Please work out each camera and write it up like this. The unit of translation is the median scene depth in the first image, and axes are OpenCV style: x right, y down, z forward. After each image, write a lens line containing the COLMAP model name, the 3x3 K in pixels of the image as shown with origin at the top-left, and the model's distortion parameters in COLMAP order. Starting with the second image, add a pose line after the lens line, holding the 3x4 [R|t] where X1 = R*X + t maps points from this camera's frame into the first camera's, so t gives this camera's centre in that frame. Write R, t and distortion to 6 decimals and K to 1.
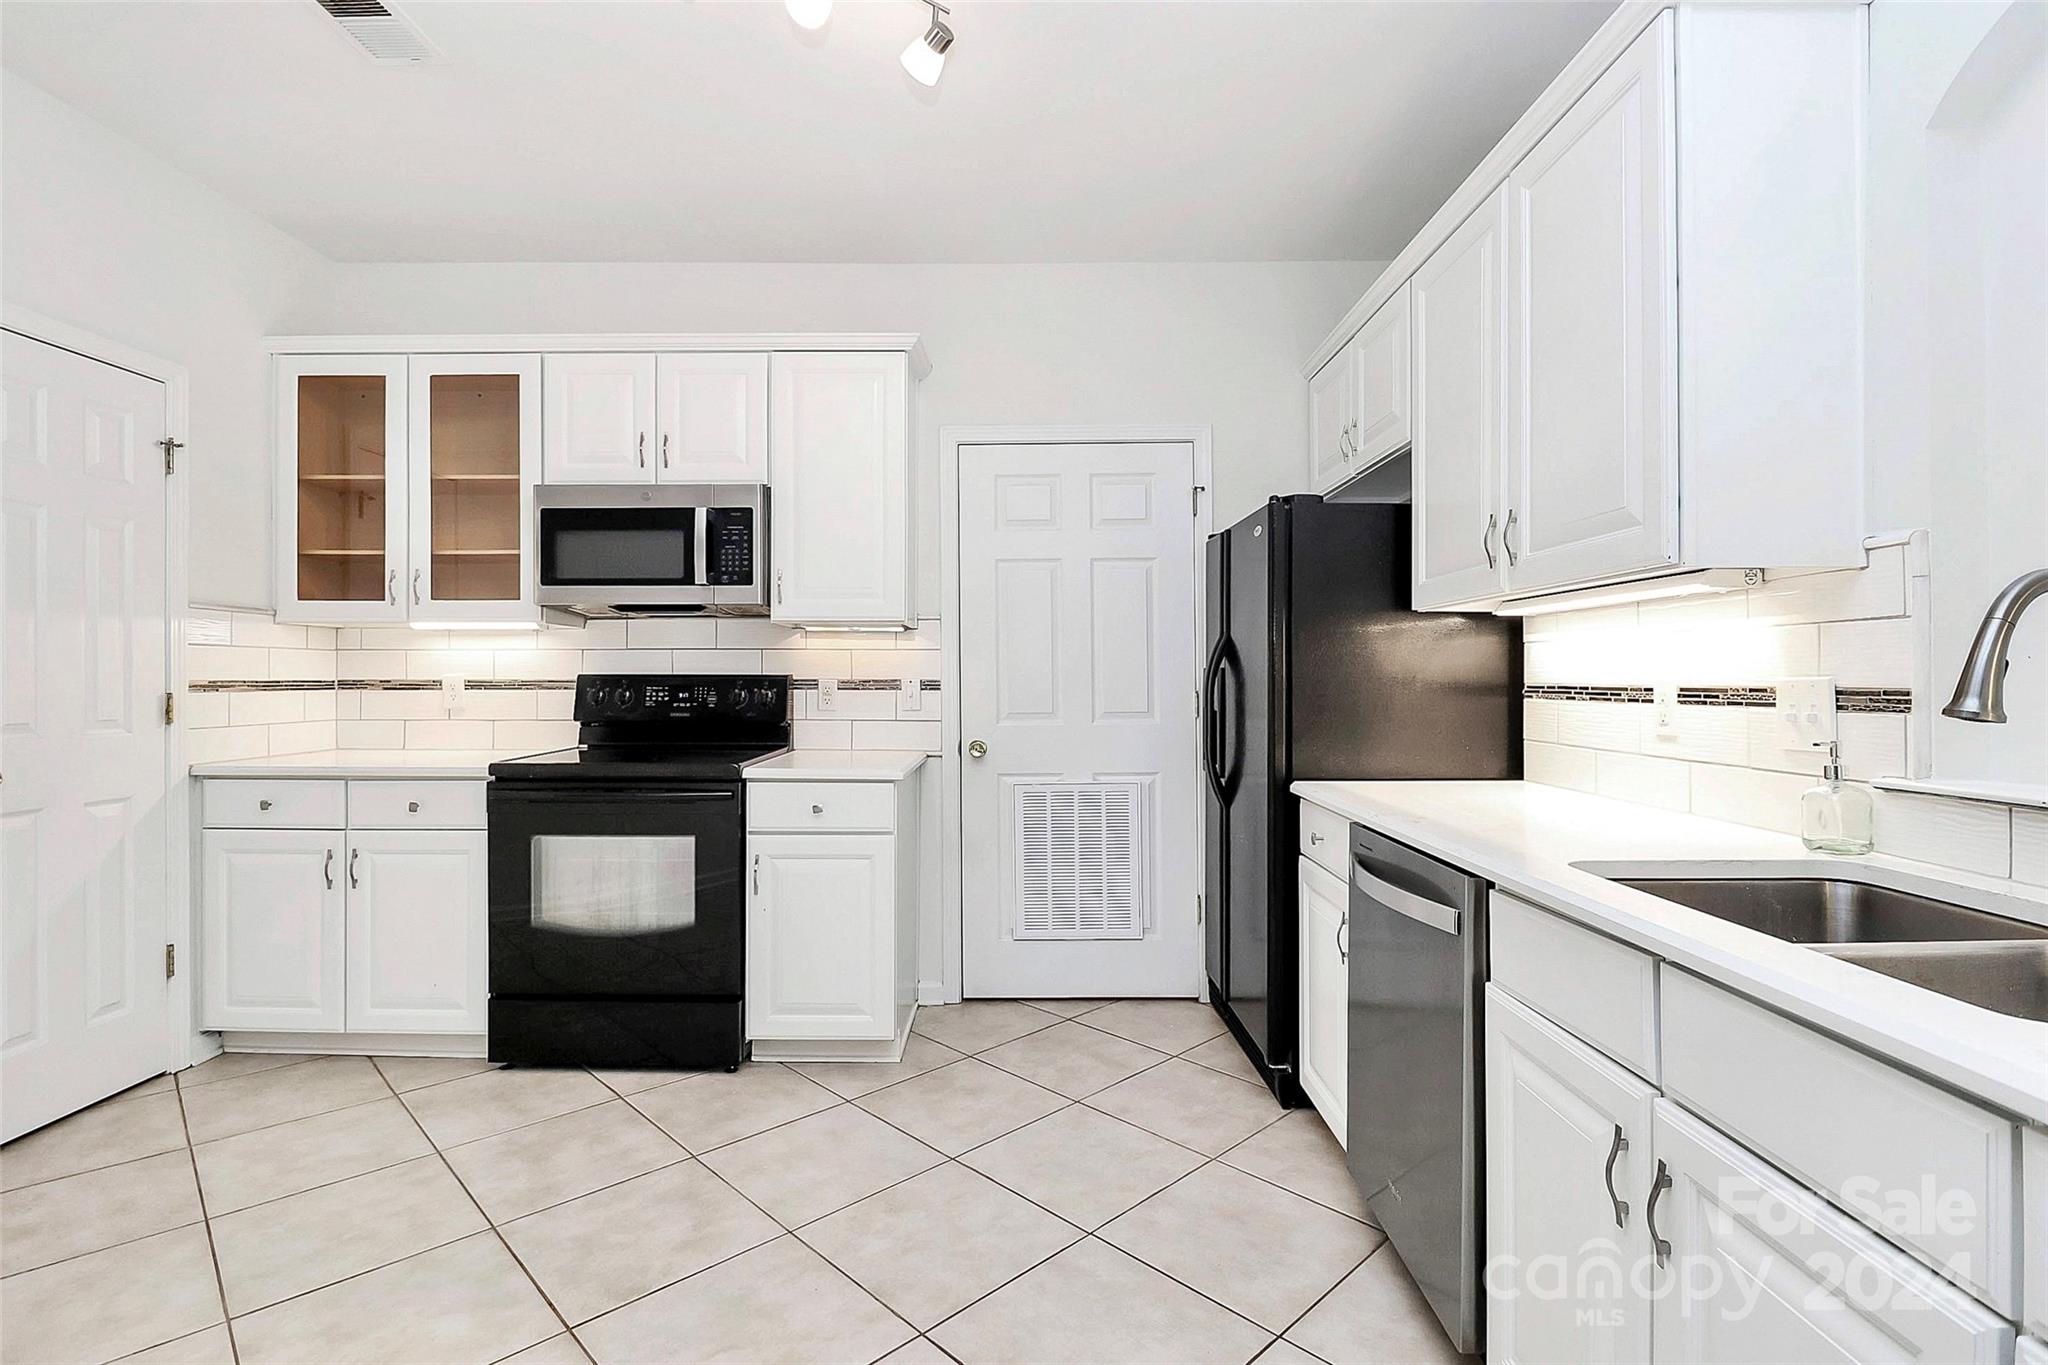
lens RADIAL K [[967.4, 0, 1027.3], [0, 967.4, 670.9], [0, 0, 1]] dist [0.002333, -0.013335]
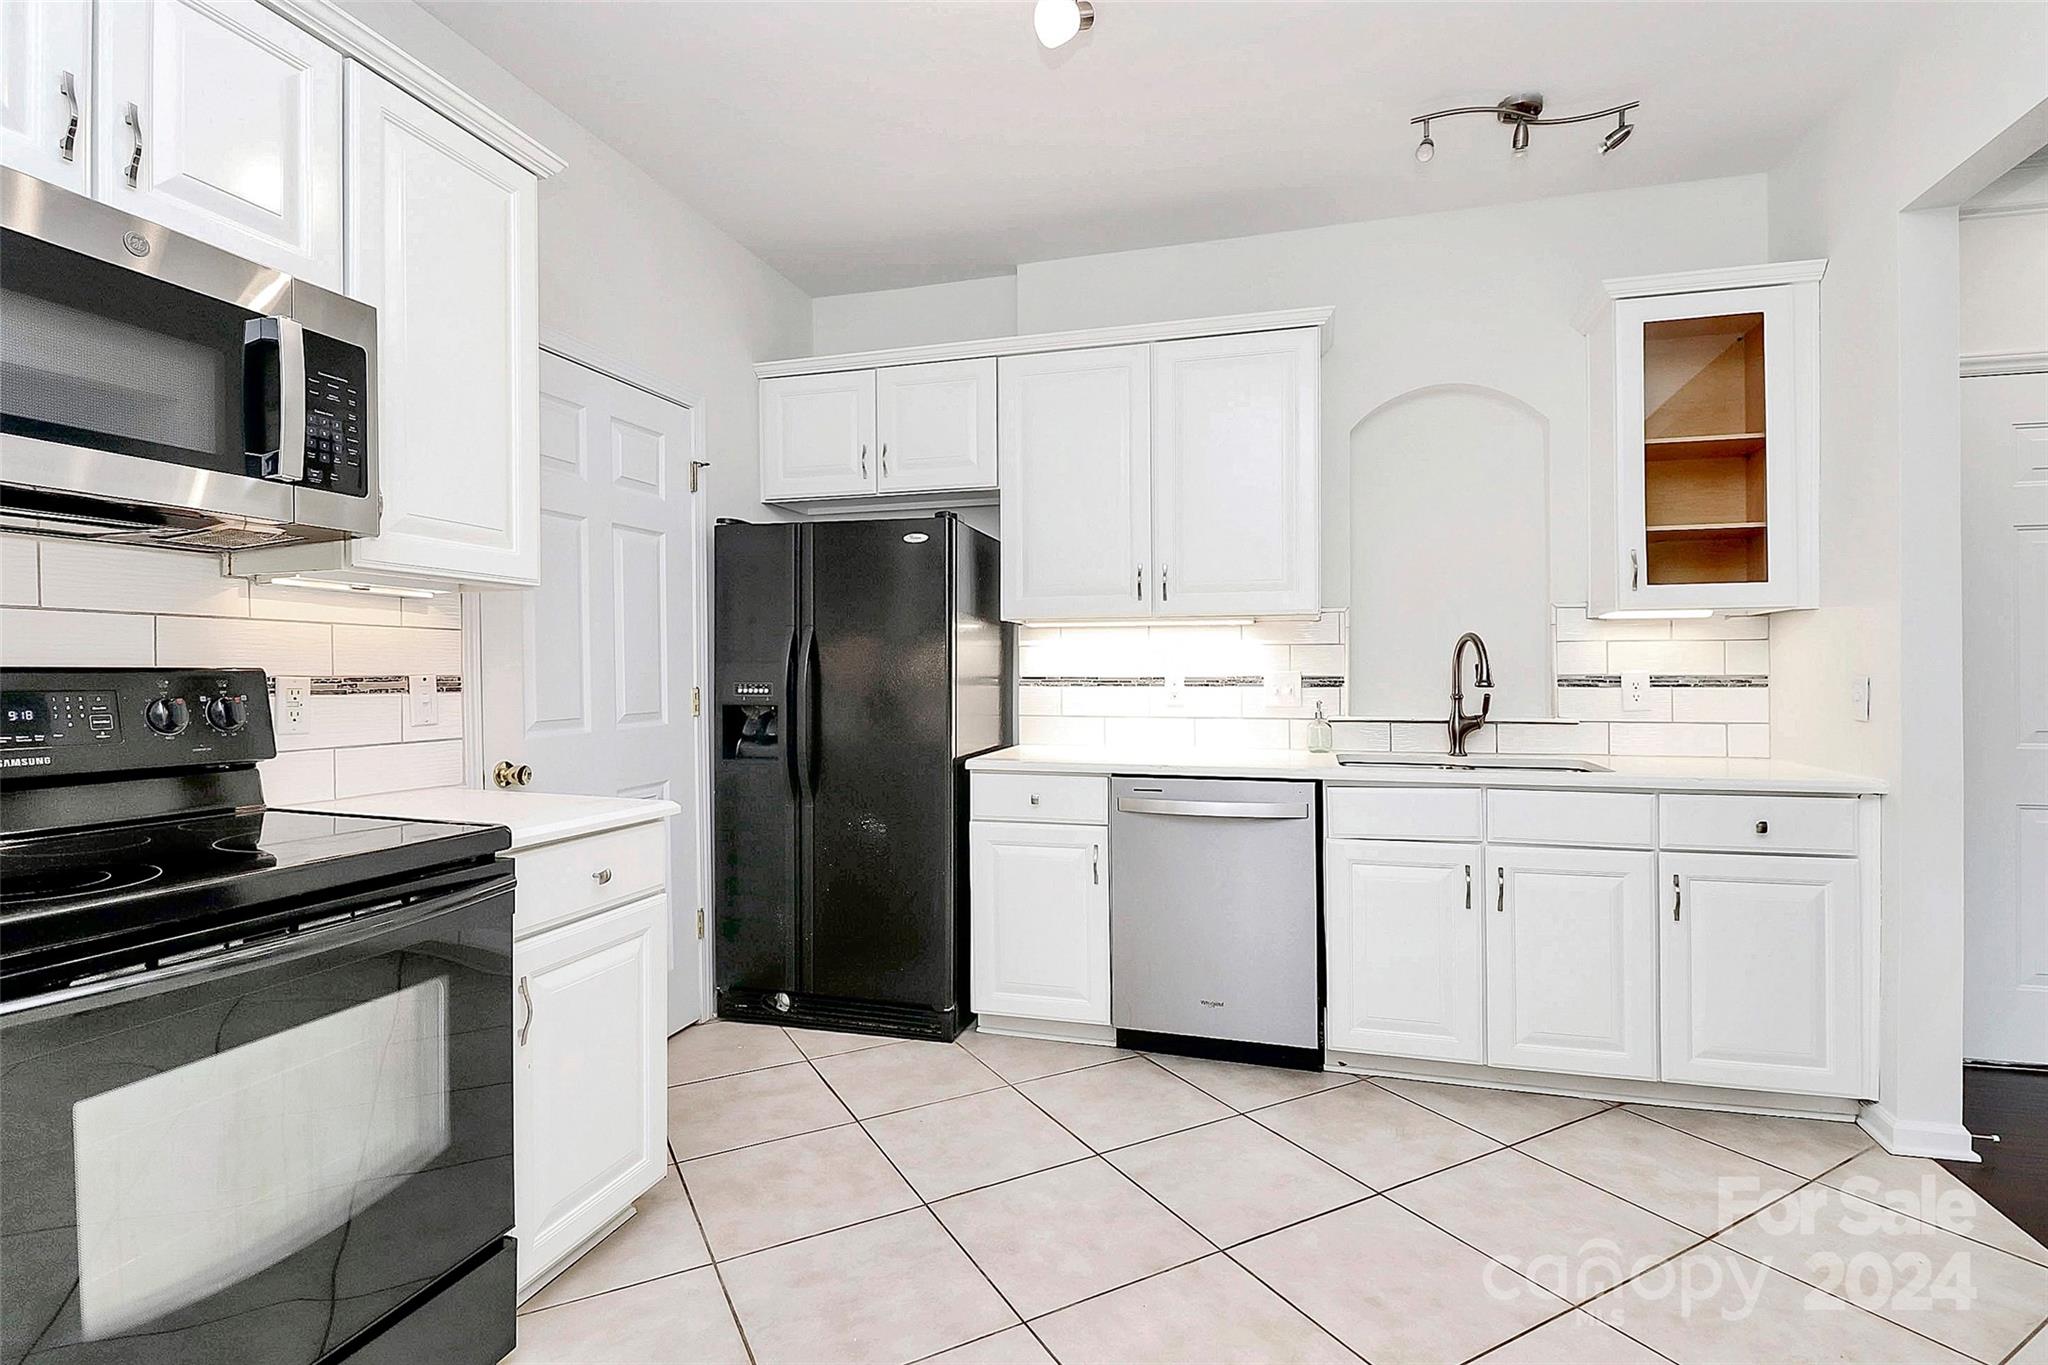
lens RADIAL K [[977.3, 0, 1021.8], [0, 977.3, 692.9], [0, 0, 1]] dist [0.003497, -0.012947]
pose [[0.268104, -0.023834, 0.963095, -0.674582], [-0.006936, 0.999620, 0.026669, 0.000812], [-0.963365, -0.013830, 0.267837, 0.493447]]
